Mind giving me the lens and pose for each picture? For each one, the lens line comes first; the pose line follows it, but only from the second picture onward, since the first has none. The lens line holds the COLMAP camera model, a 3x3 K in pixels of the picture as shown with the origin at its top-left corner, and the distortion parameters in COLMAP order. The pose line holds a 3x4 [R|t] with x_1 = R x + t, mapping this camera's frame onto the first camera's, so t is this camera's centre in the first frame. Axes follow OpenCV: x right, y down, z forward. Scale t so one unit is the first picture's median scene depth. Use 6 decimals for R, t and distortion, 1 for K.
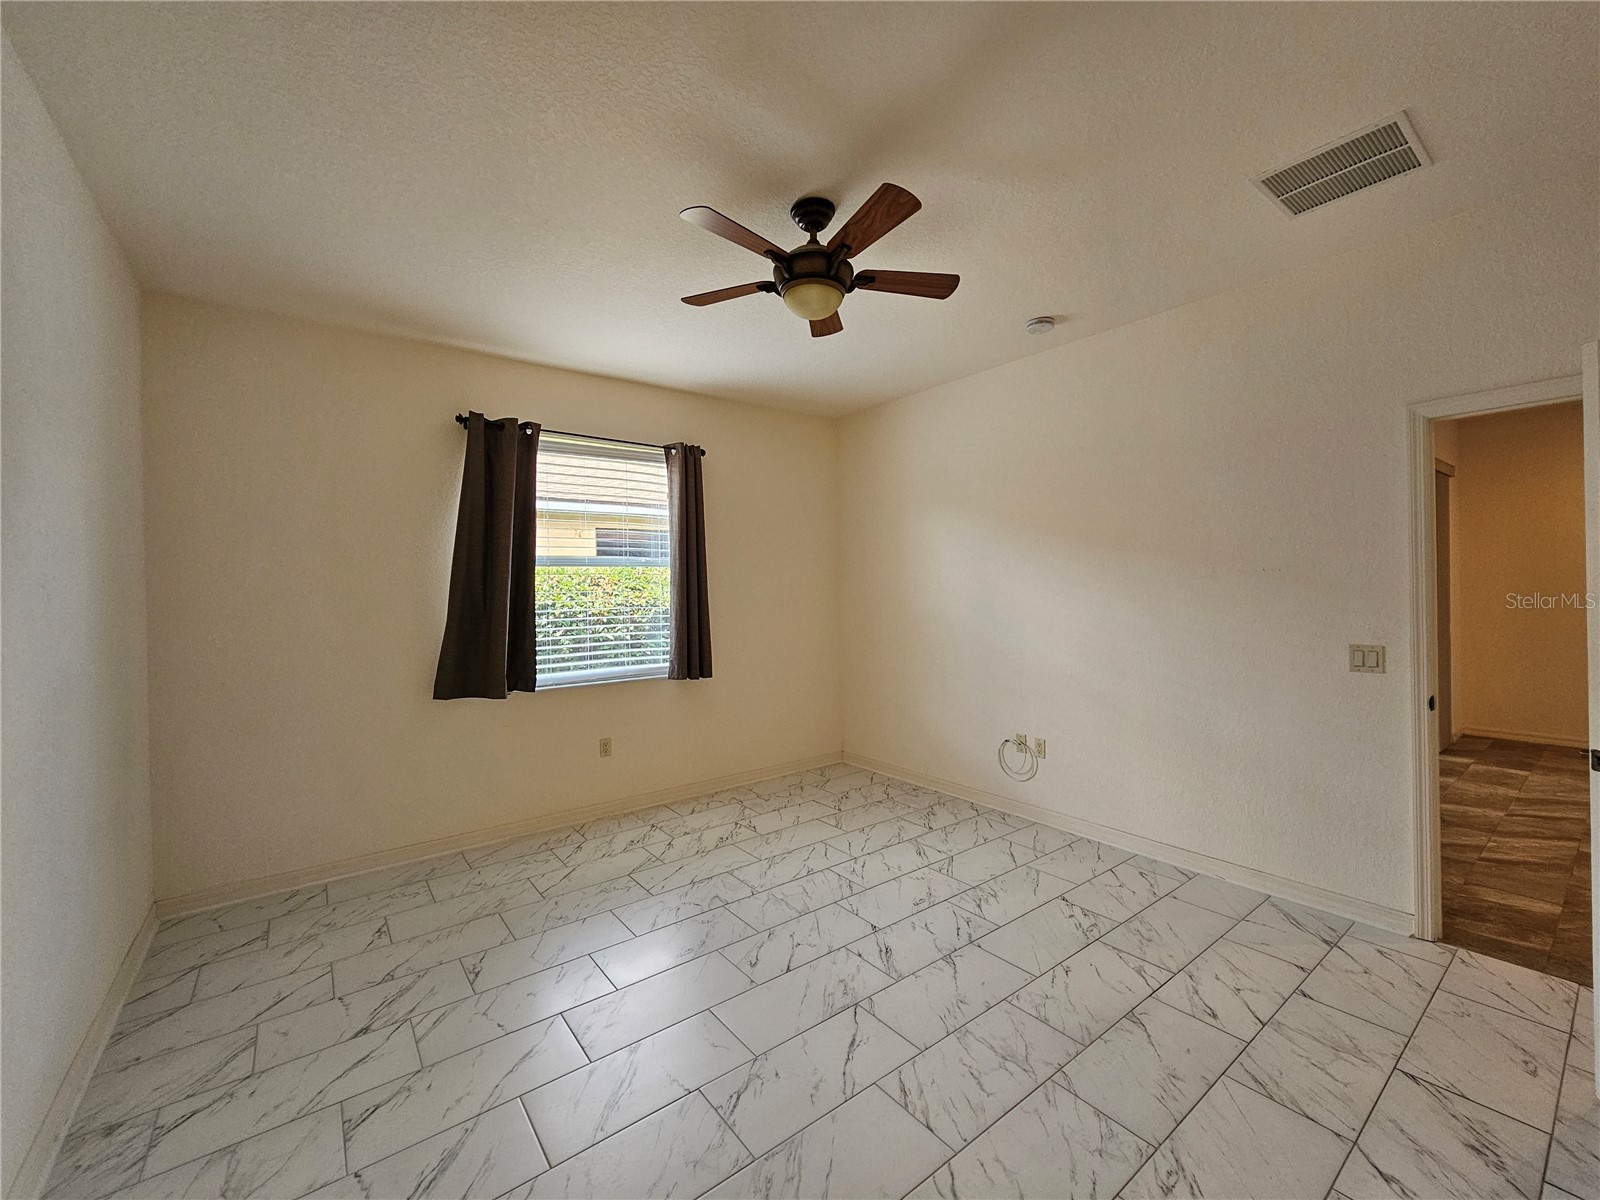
lens RADIAL K [[659.2, 0, 820.6], [0, 659.2, 588.8], [0, 0, 1]] dist [-0.001194, 0.000087]
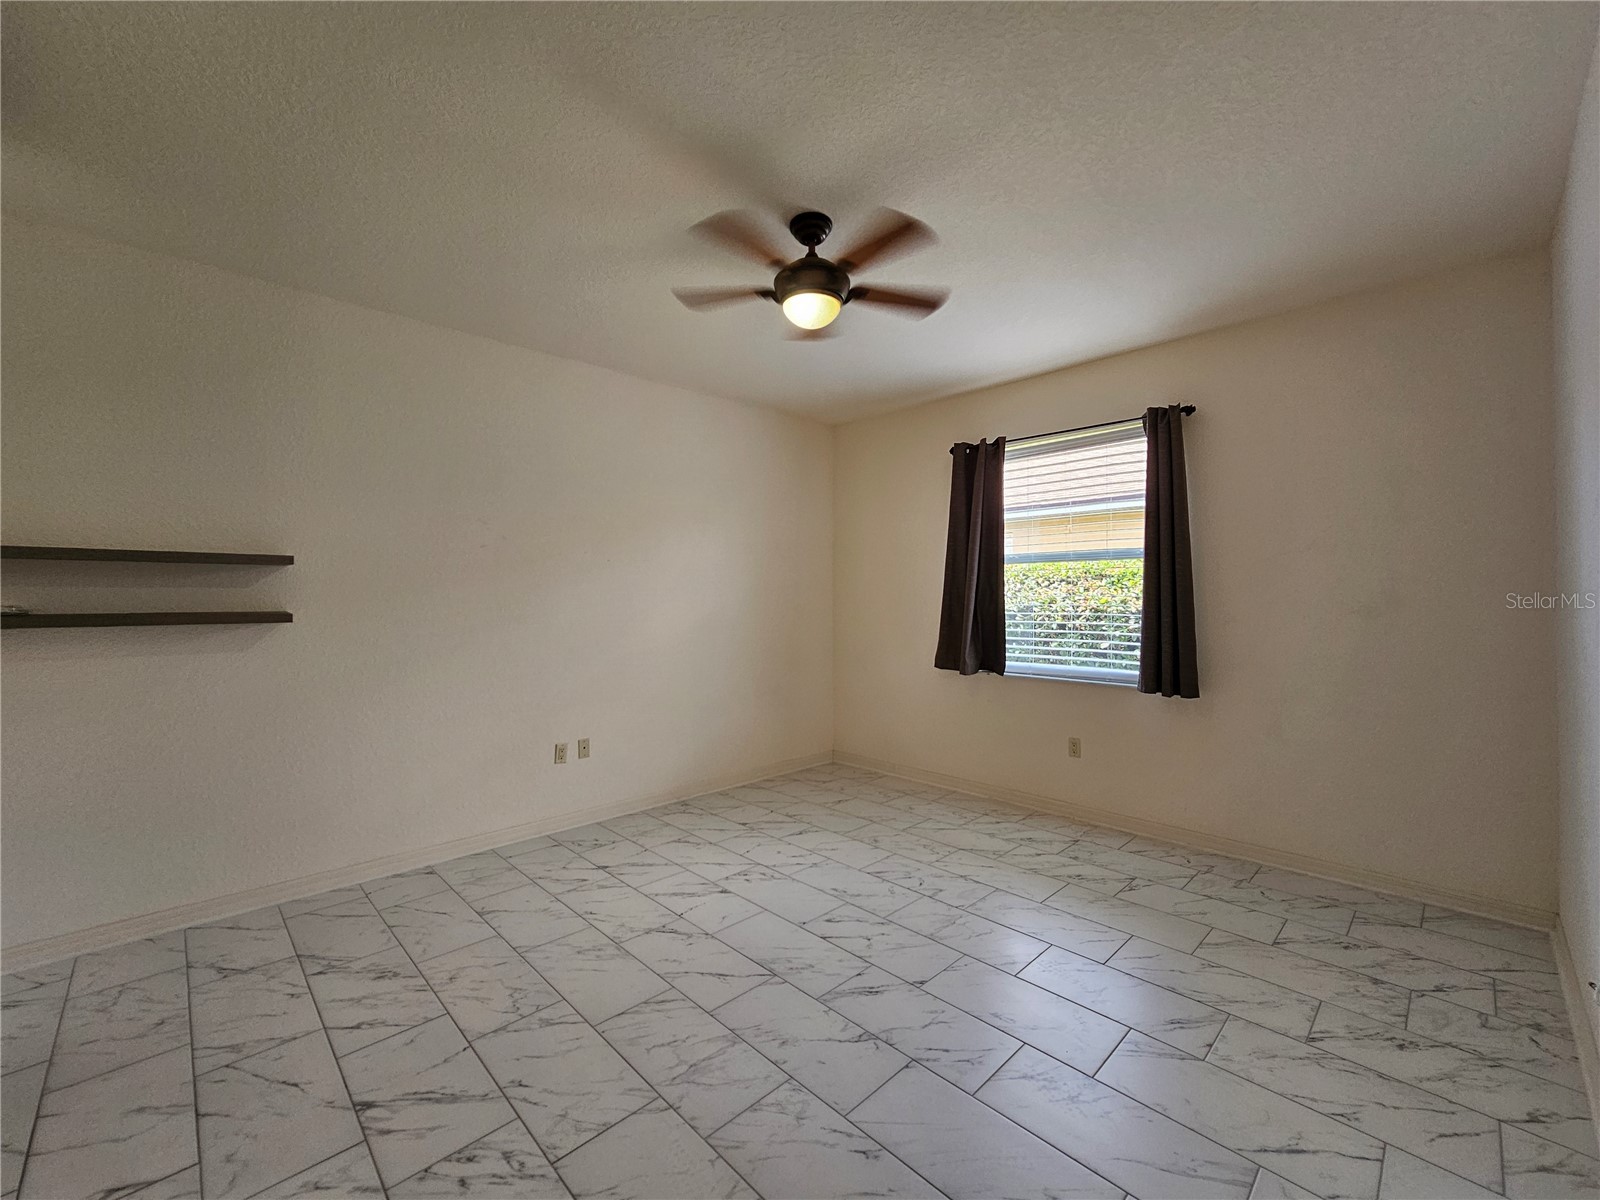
lens RADIAL K [[658.3, 0, 803.0], [0, 658.3, 582.2], [0, 0, 1]] dist [0.002289, 0.000250]
pose [[0.101792, -0.006307, -0.994786, 0.680942], [0.002123, 0.999979, -0.006123, 0.002570], [0.994803, -0.001489, 0.101803, 0.570686]]
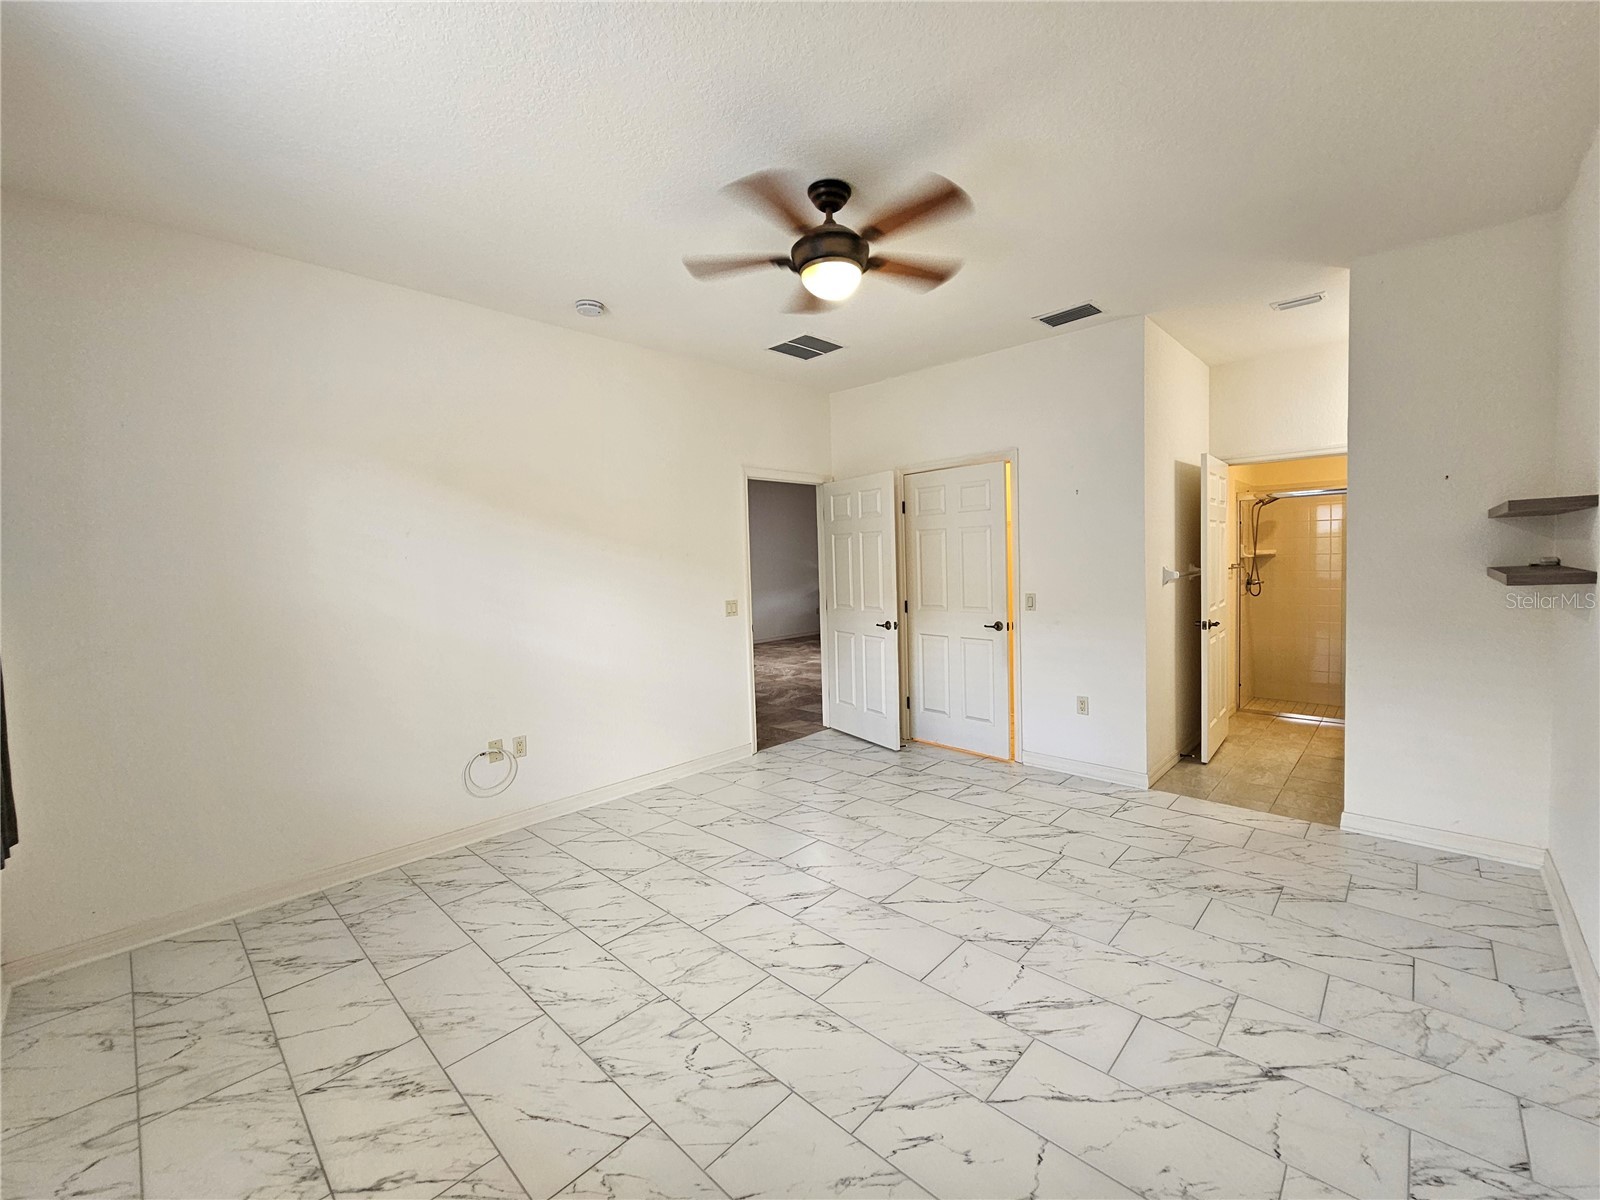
lens RADIAL K [[654.9, 0, 808.8], [0, 654.9, 588.5], [0, 0, 1]] dist [0.000726, 0.000157]
pose [[-0.149903, -0.020461, 0.988489, -0.668858], [0.031843, 0.999167, 0.025511, 0.012217], [-0.988188, 0.035301, -0.149127, 0.782764]]
